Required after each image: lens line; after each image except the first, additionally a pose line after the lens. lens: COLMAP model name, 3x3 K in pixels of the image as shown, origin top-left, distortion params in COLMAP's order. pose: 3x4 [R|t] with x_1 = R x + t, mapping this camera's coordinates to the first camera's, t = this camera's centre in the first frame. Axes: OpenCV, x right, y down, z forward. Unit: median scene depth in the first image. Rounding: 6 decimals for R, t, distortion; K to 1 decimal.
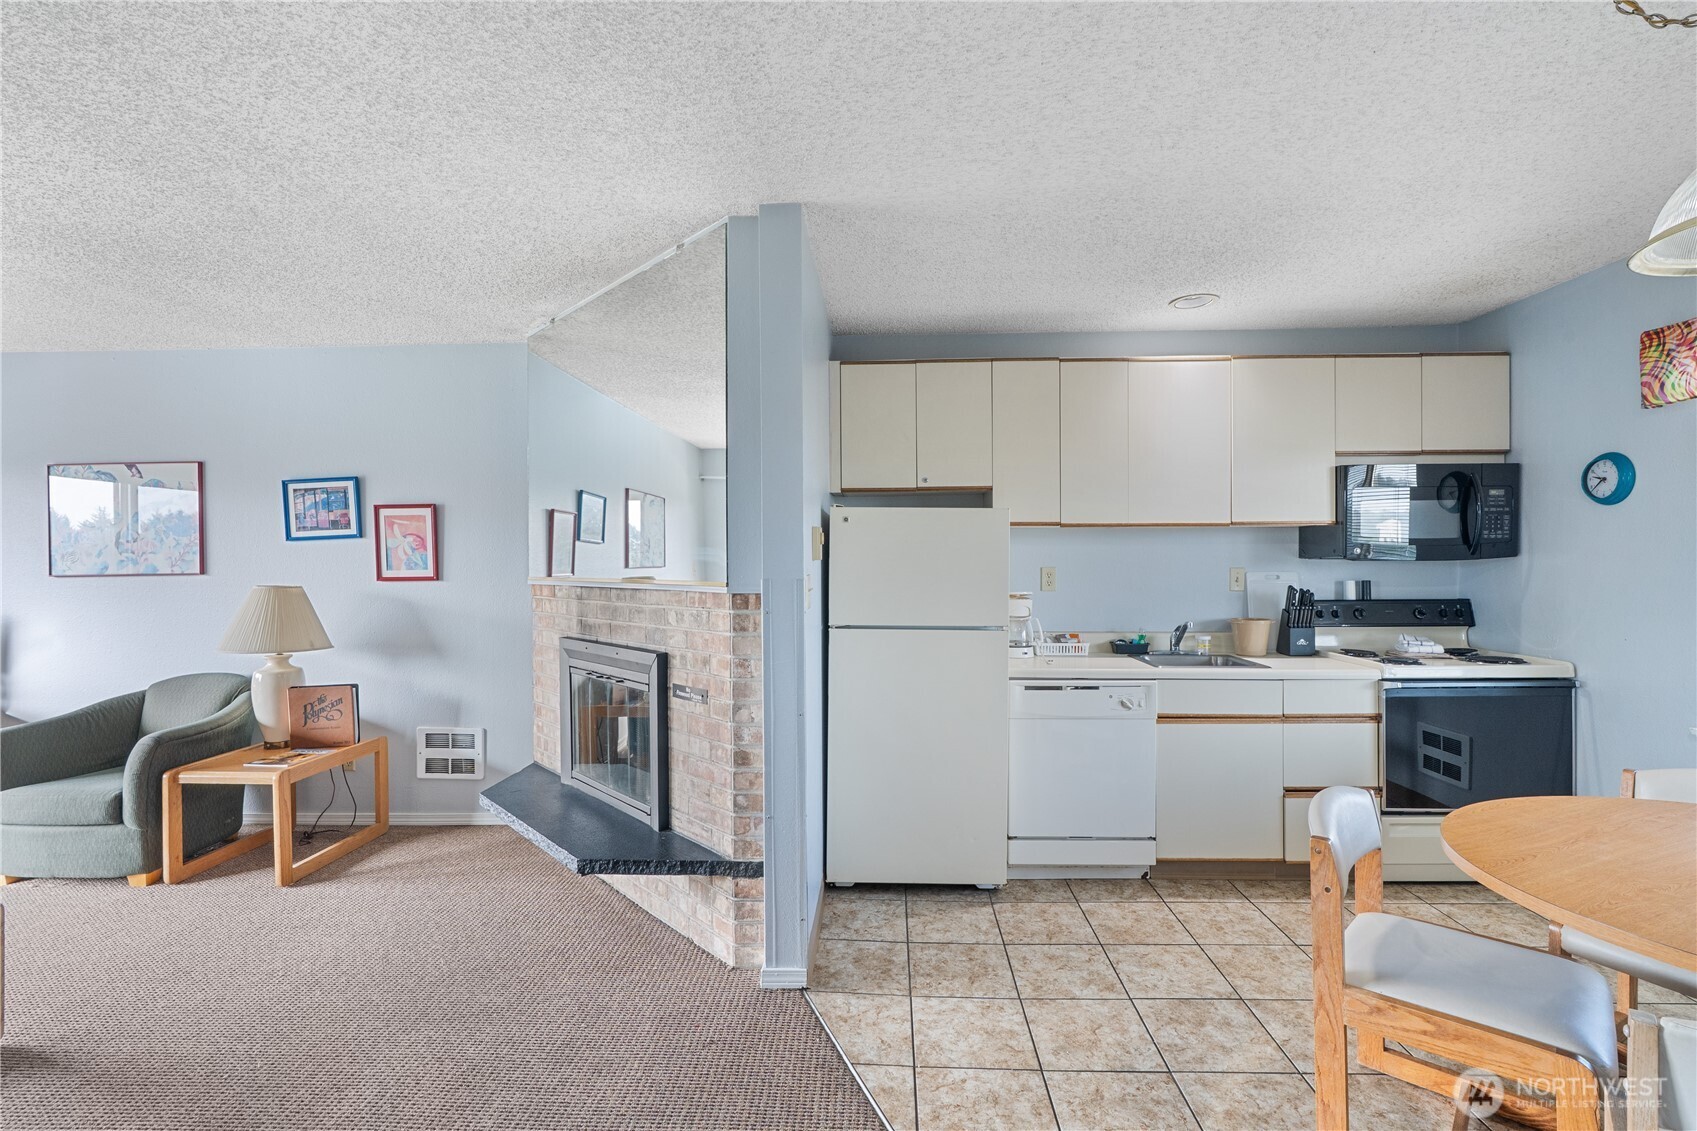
lens RADIAL K [[778.7, 0, 848.5], [0, 778.7, 565.5], [0, 0, 1]] dist [-0.001920, -0.000047]
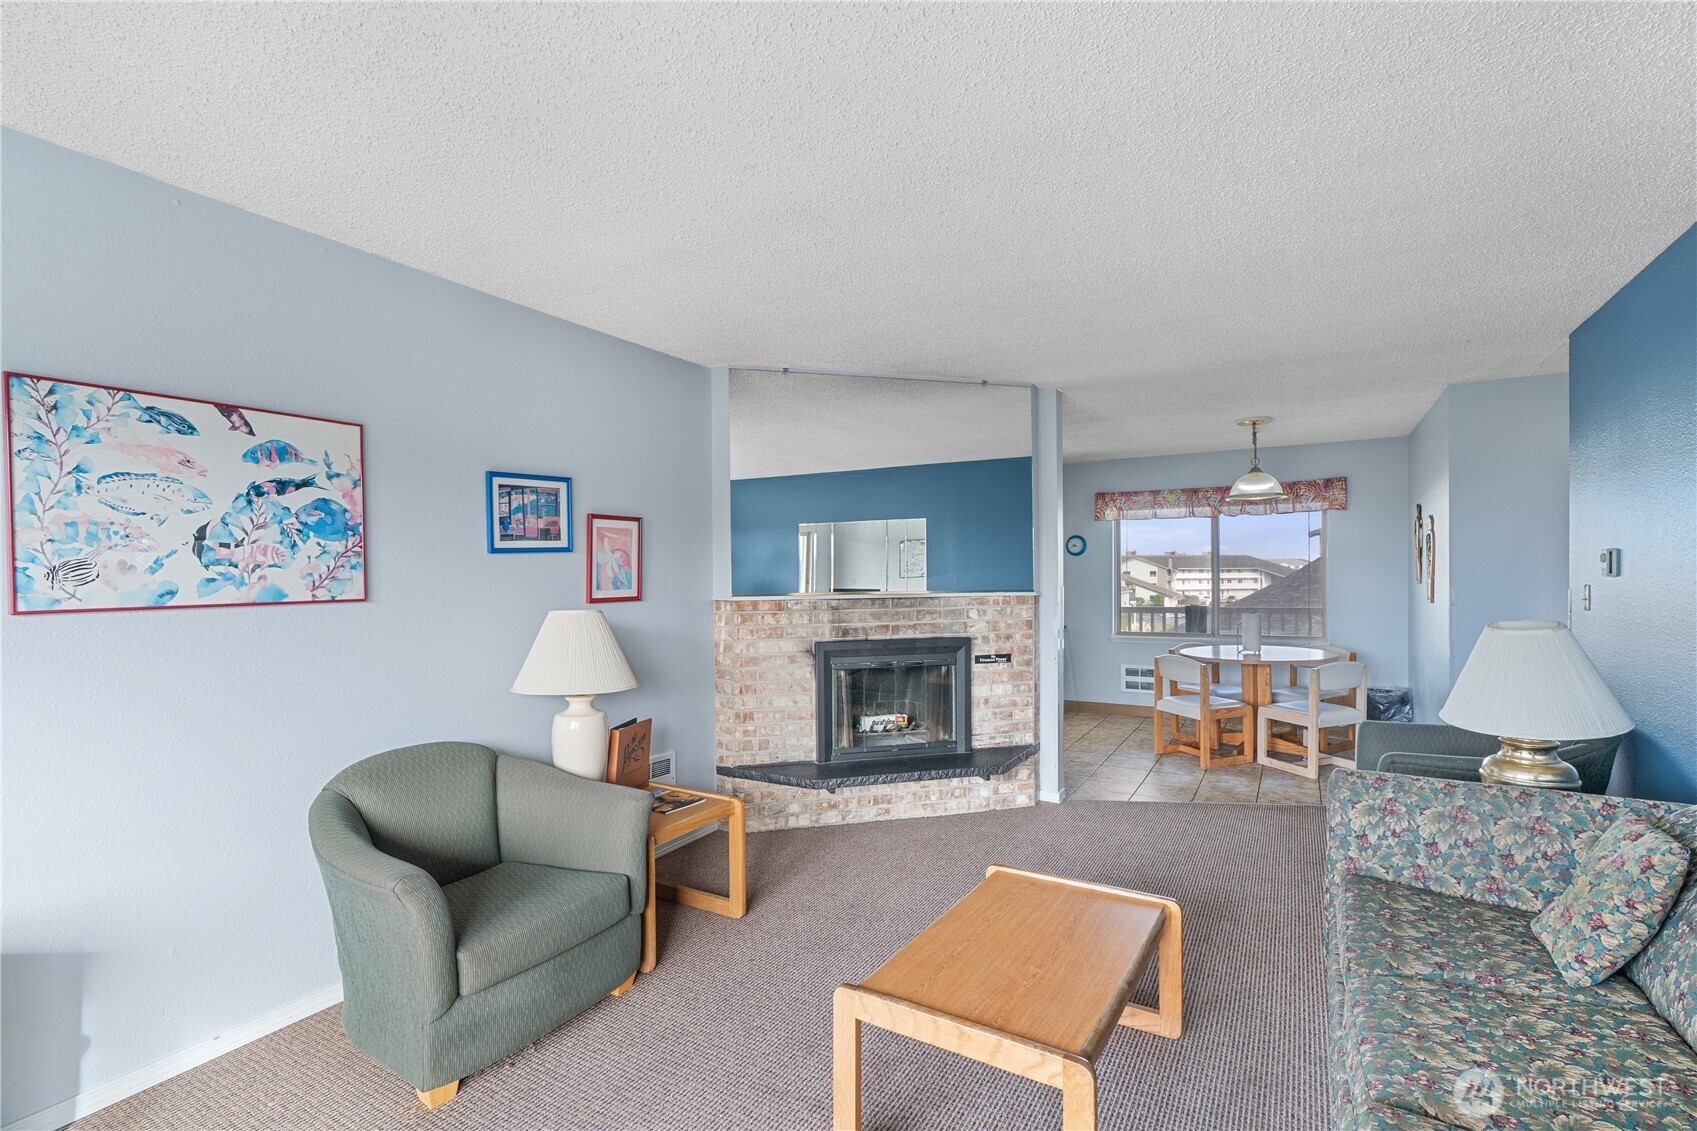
lens RADIAL K [[788.3, 0, 848.5], [0, 788.3, 565.5], [0, 0, 1]] dist [-0.008794, 0.001659]
pose [[0.447481, 0.012832, 0.894201, -1.557442], [0.009382, 0.999775, -0.019042, -0.002483], [-0.894244, 0.016910, 0.447260, 0.447951]]
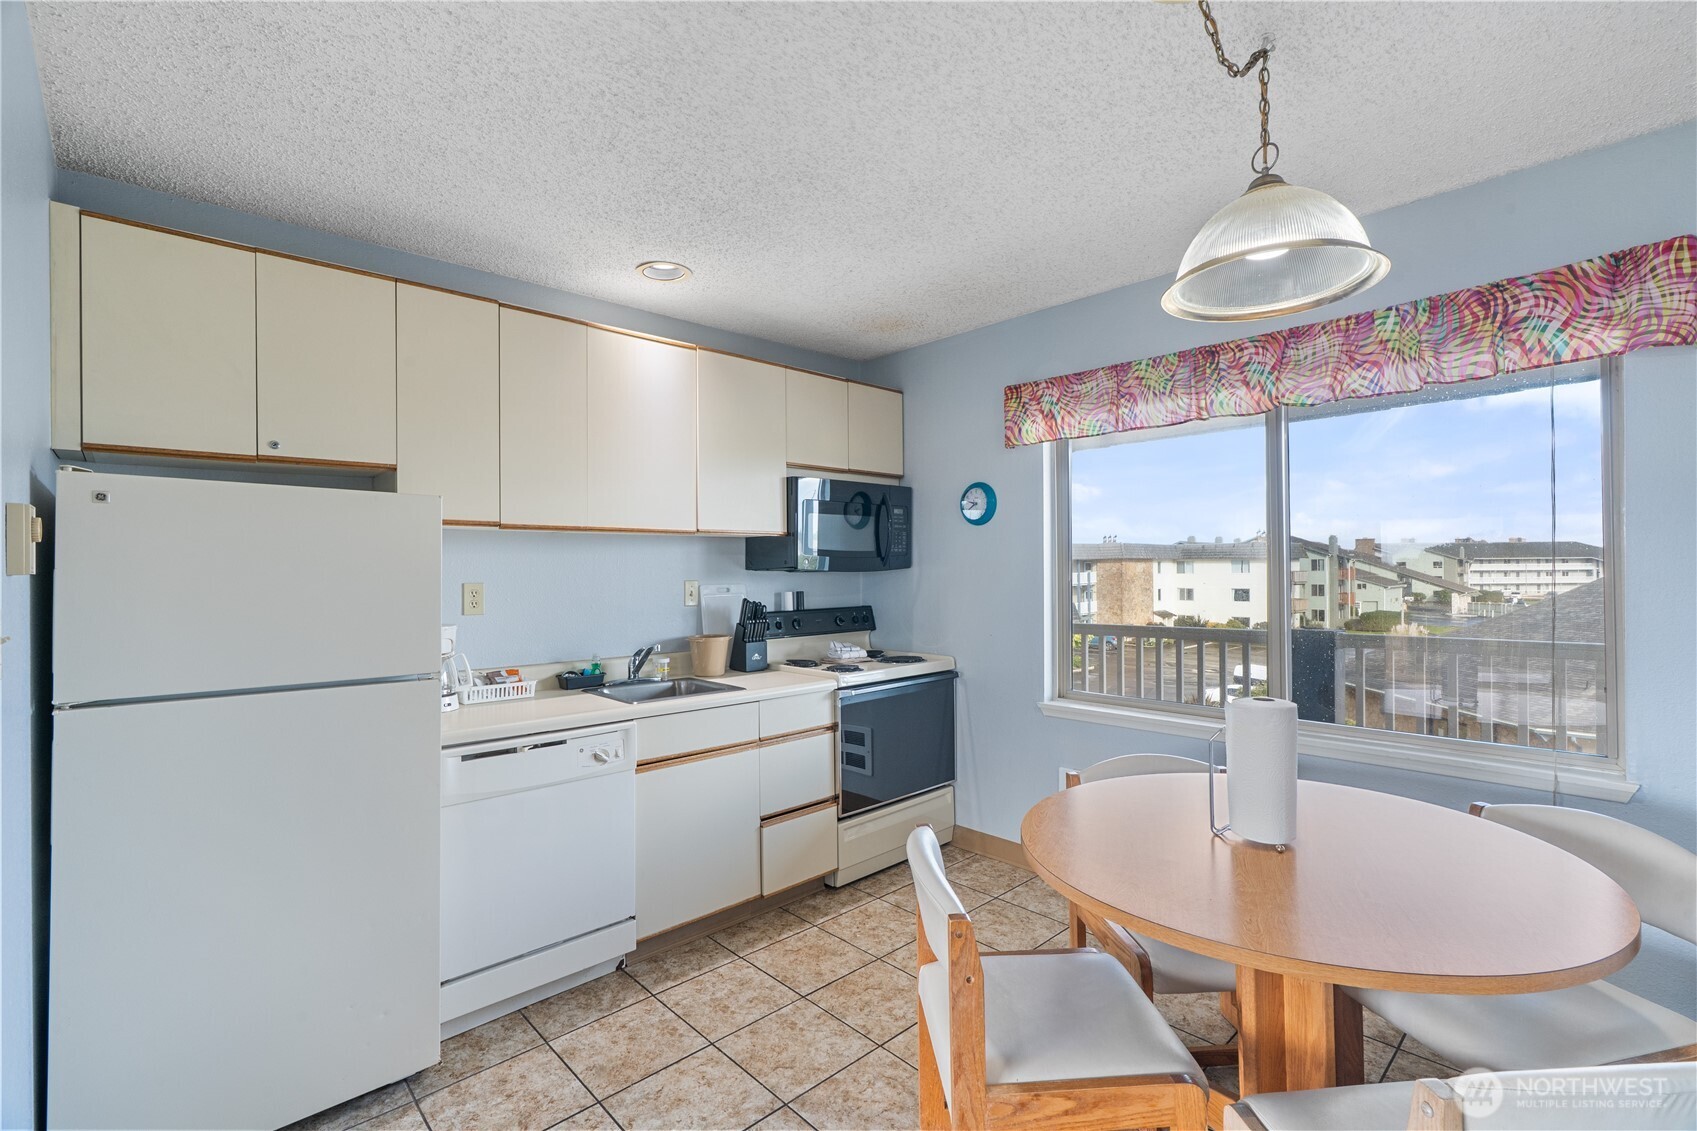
lens RADIAL K [[759.6, 0, 848.5], [0, 759.6, 565.5], [0, 0, 1]] dist [-0.012902, 0.004790]
pose [[0.694789, 0.002491, 0.719209, -0.016767], [0.010939, 0.999842, -0.014031, -0.000243], [-0.719130, 0.017616, 0.694652, 0.270638]]
